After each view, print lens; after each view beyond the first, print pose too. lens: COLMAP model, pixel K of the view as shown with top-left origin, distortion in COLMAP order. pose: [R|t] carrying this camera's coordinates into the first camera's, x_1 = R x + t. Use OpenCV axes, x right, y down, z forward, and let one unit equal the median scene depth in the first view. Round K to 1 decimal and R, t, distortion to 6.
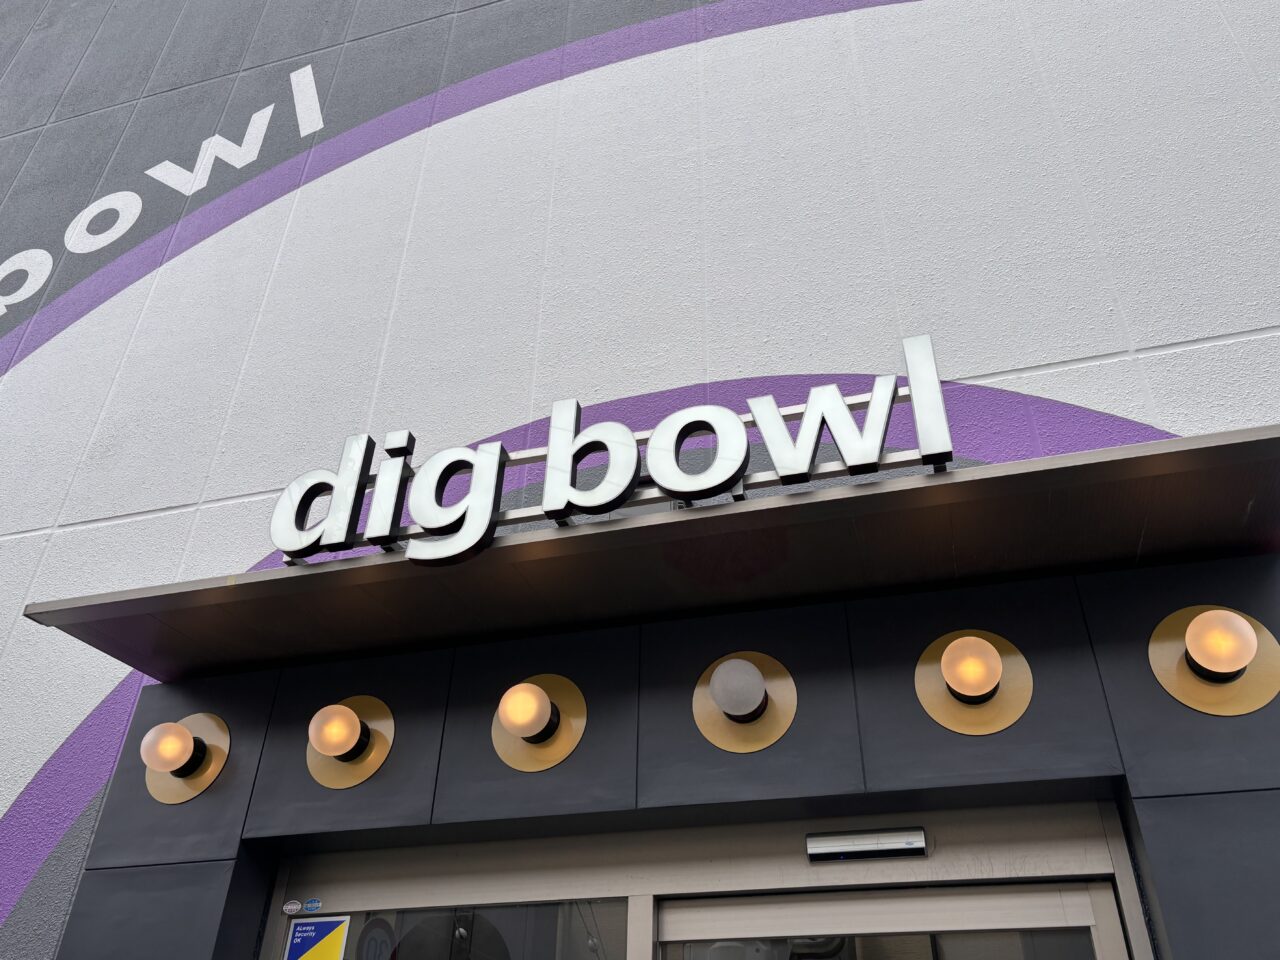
lens RADIAL K [[1032.5, 0, 640.0], [0, 1032.5, 480.0], [0, 0, 1]] dist [0.038803, 0.001911]
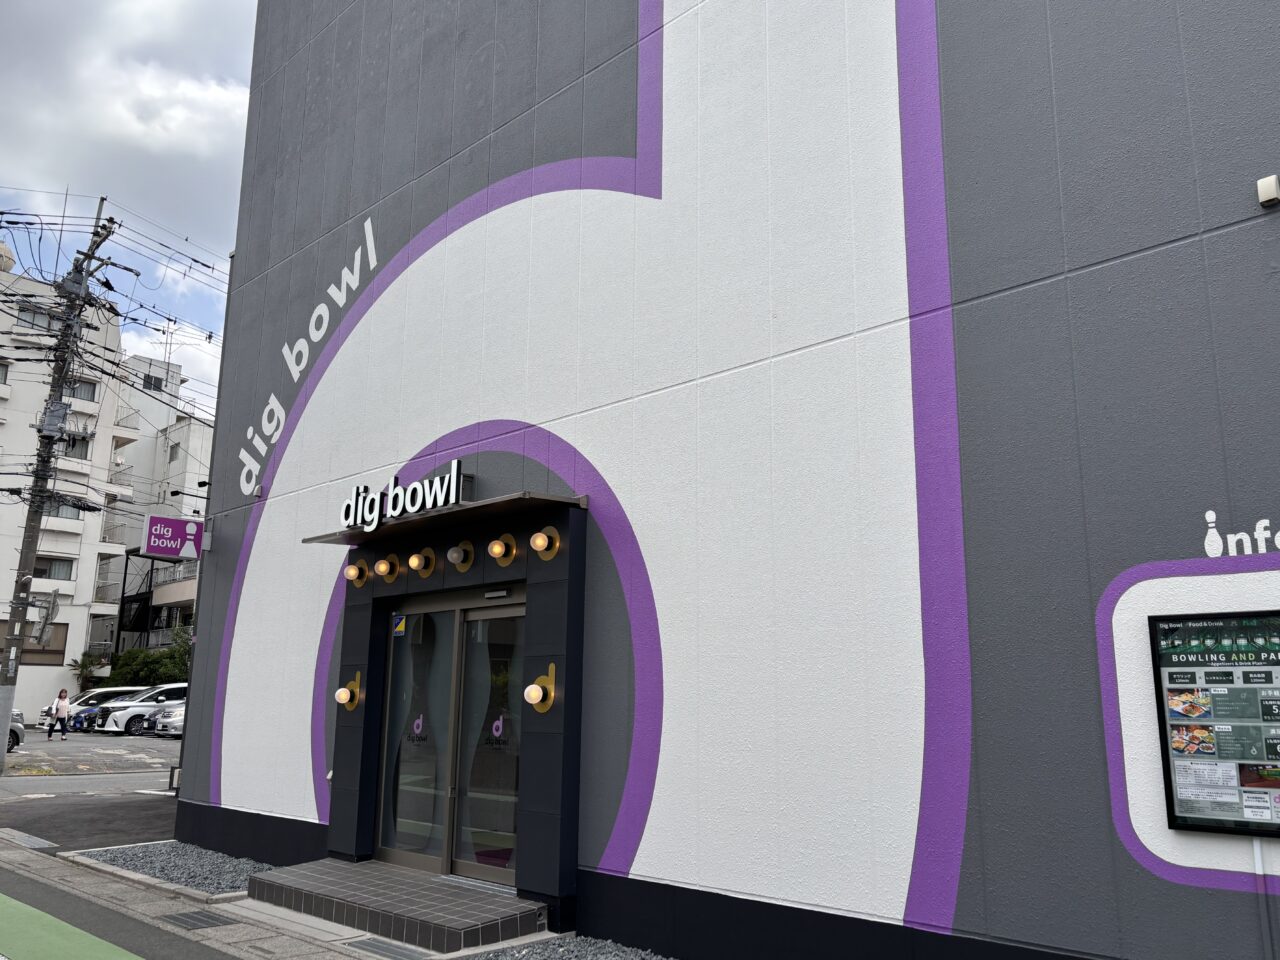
lens RADIAL K [[1032.5, 0, 640.0], [0, 1032.5, 480.0], [0, 0, 1]] dist [0.038803, 0.001911]
pose [[0.883218, -0.115680, -0.454472, 2.137068], [0.277307, 0.910345, 0.307201, -0.872268], [0.378190, -0.397354, 0.836112, -1.459535]]
